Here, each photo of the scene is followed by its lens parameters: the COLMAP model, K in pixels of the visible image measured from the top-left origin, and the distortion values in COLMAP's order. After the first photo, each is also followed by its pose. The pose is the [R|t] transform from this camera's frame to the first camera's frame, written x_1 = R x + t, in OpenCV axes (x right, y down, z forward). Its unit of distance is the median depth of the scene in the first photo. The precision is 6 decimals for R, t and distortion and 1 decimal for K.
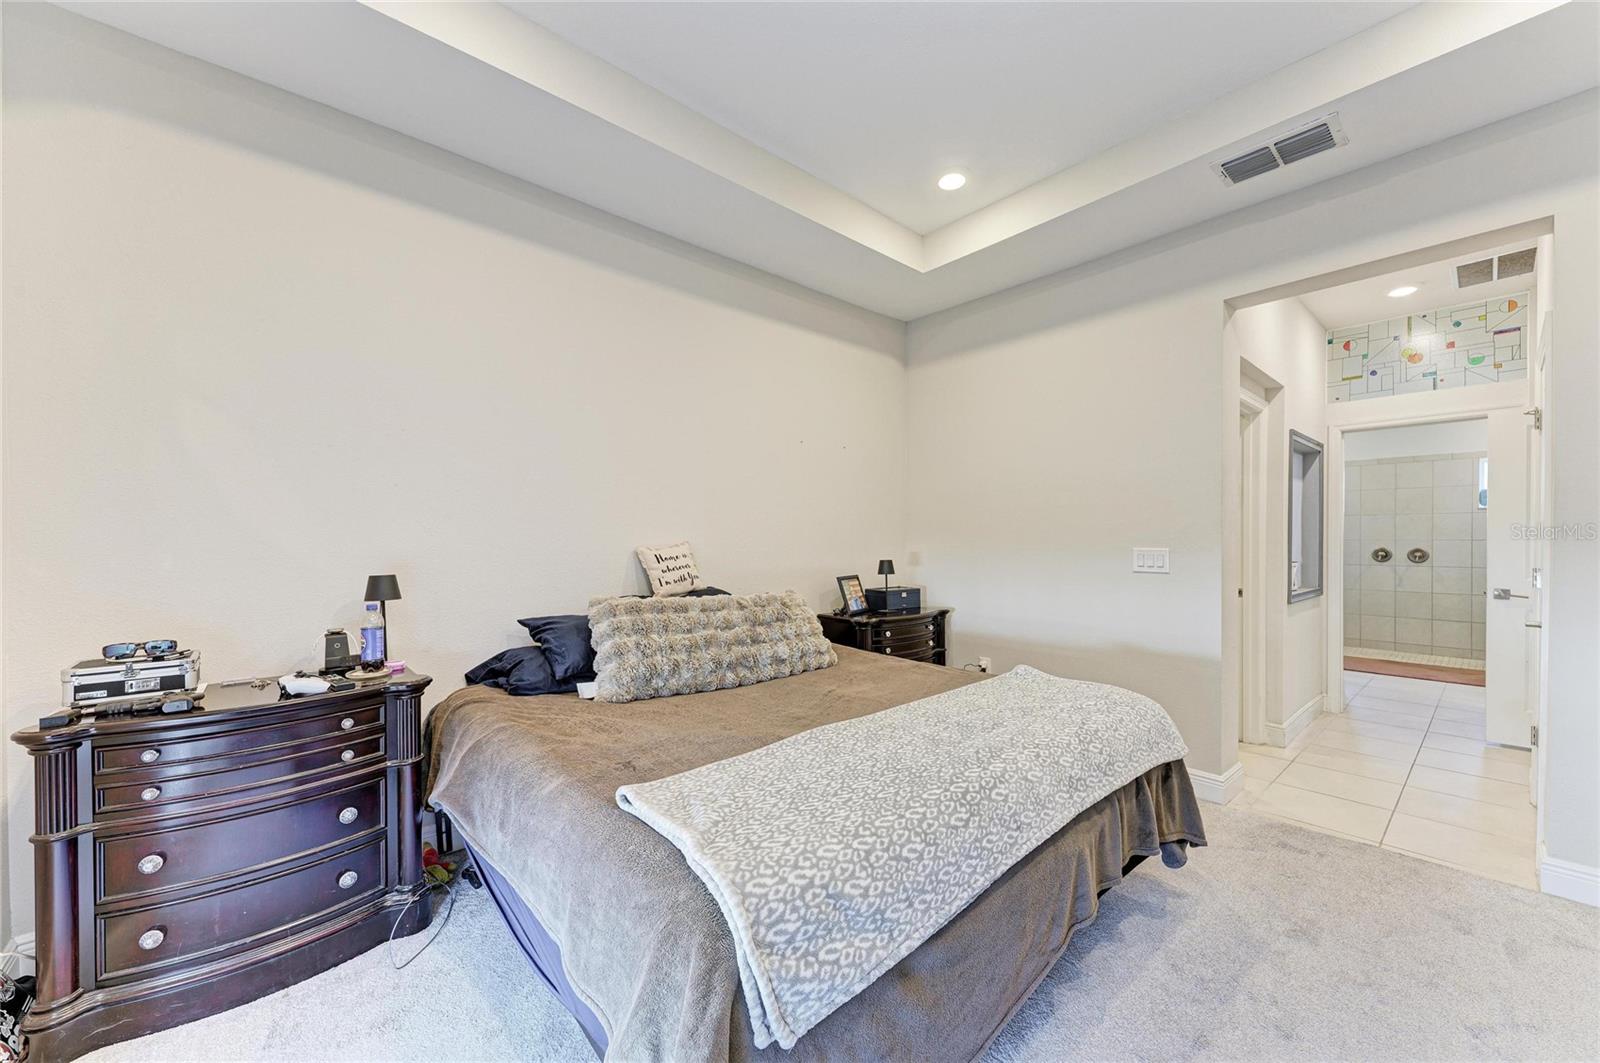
lens RADIAL K [[624.1, 0, 798.6], [0, 624.1, 547.9], [0, 0, 1]] dist [0.017744, -0.005113]
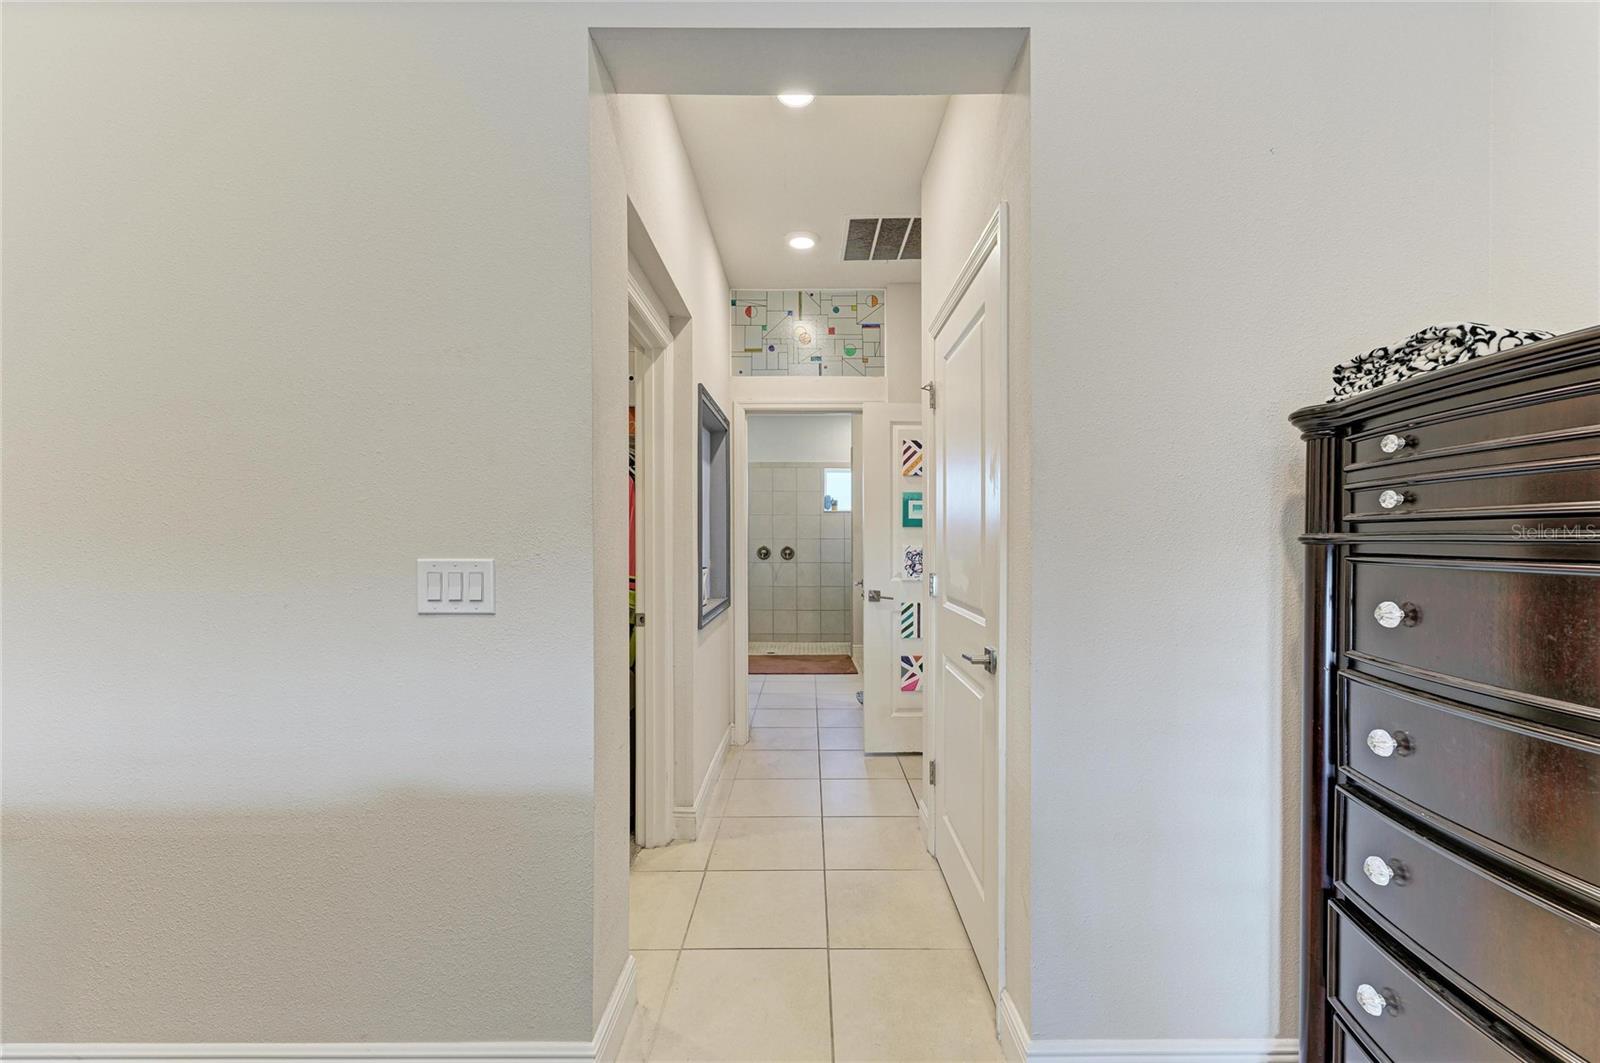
lens RADIAL K [[624.1, 0, 798.1], [0, 624.1, 536.1], [0, 0, 1]] dist [0.017744, -0.005113]
pose [[0.676262, 0.002068, 0.736658, 0.303870], [0.010193, 0.999874, -0.012165, -0.005883], [-0.736591, 0.015735, 0.676156, 0.399668]]
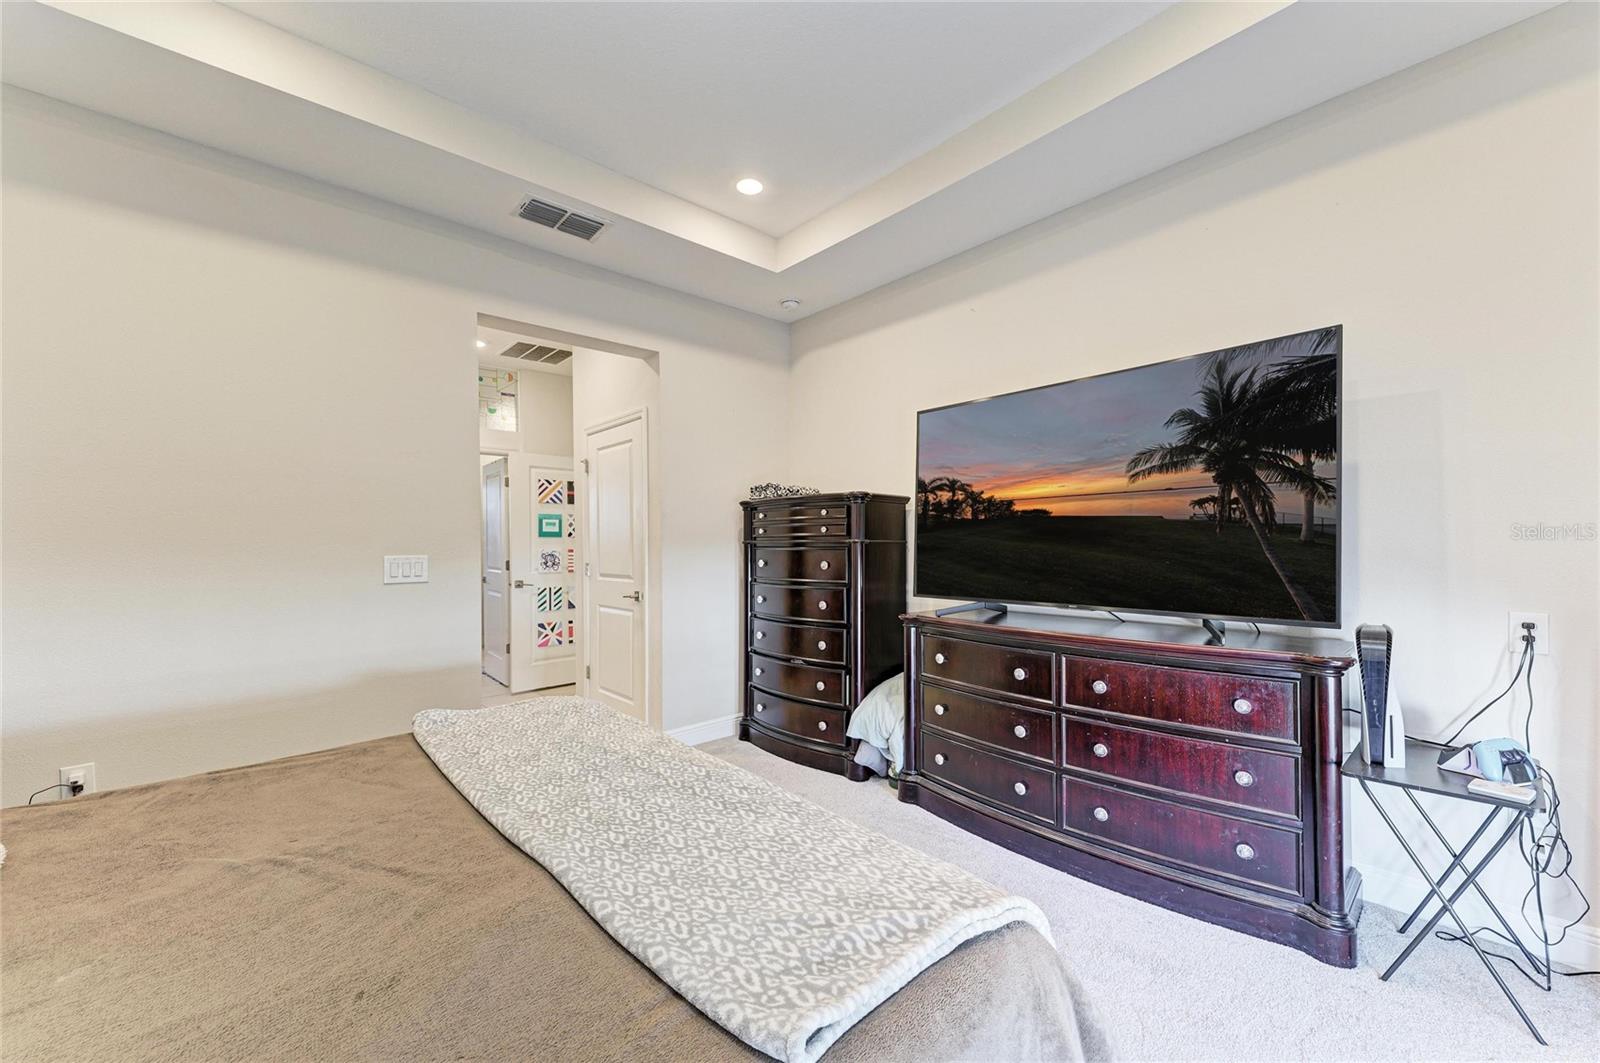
lens RADIAL K [[624.1, 0, 826.8], [0, 624.1, 543.8], [0, 0, 1]] dist [0.017744, -0.005113]
pose [[-0.040247, -0.003052, 0.999185, -0.264010], [0.024485, 0.999692, 0.004040, -0.004069], [-0.998890, 0.024628, -0.040160, 0.336607]]
